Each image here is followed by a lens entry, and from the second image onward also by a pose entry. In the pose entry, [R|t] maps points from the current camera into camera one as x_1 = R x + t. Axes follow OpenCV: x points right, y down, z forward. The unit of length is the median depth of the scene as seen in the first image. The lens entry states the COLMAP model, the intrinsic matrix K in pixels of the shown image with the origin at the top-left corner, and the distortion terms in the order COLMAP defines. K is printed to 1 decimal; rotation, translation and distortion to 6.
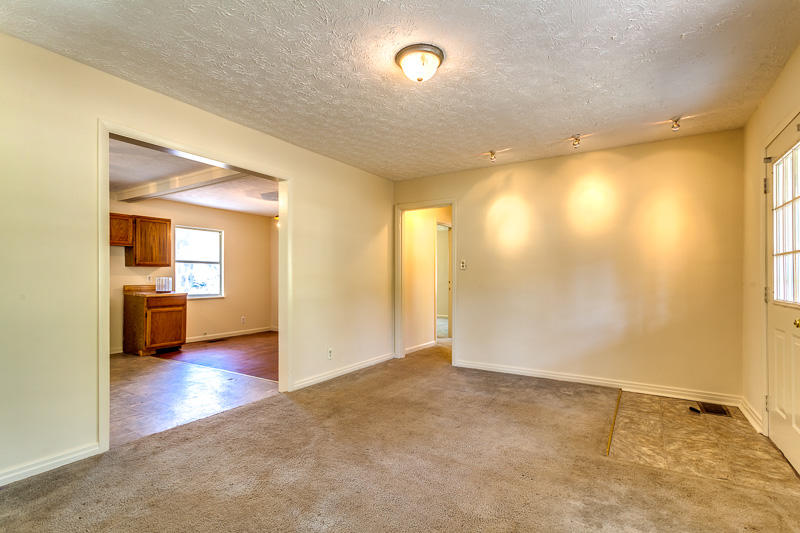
lens RADIAL K [[397.8, 0, 385.1], [0, 397.8, 277.4], [0, 0, 1]] dist [-0.001022, -0.000308]
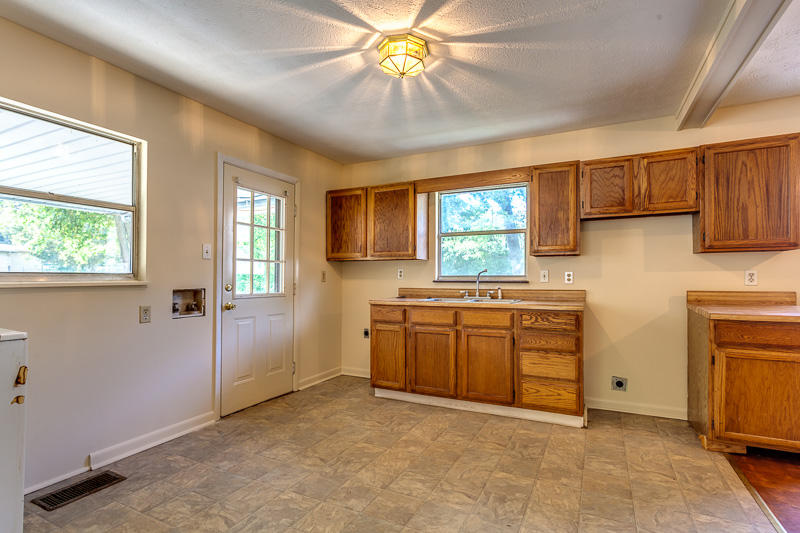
lens RADIAL K [[388.3, 0, 402.5], [0, 388.3, 273.3], [0, 0, 1]] dist [0.004456, 0.000645]
pose [[0.121029, -0.005298, -0.992635, -0.211909], [0.003472, 0.999982, -0.004914, -0.000871], [0.992643, -0.002852, 0.121046, 0.601489]]
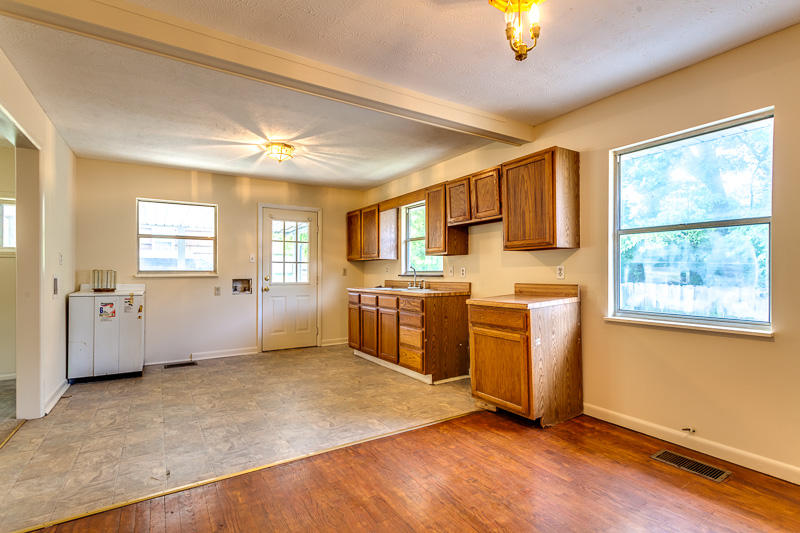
lens RADIAL K [[384.6, 0, 393.1], [0, 384.6, 270.4], [0, 0, 1]] dist [0.003069, 0.000471]
pose [[-0.420741, 0.000977, -0.907180, -0.048658], [0.007825, 0.999966, -0.002552, 0.000792], [0.907147, -0.008172, -0.420734, 1.125553]]
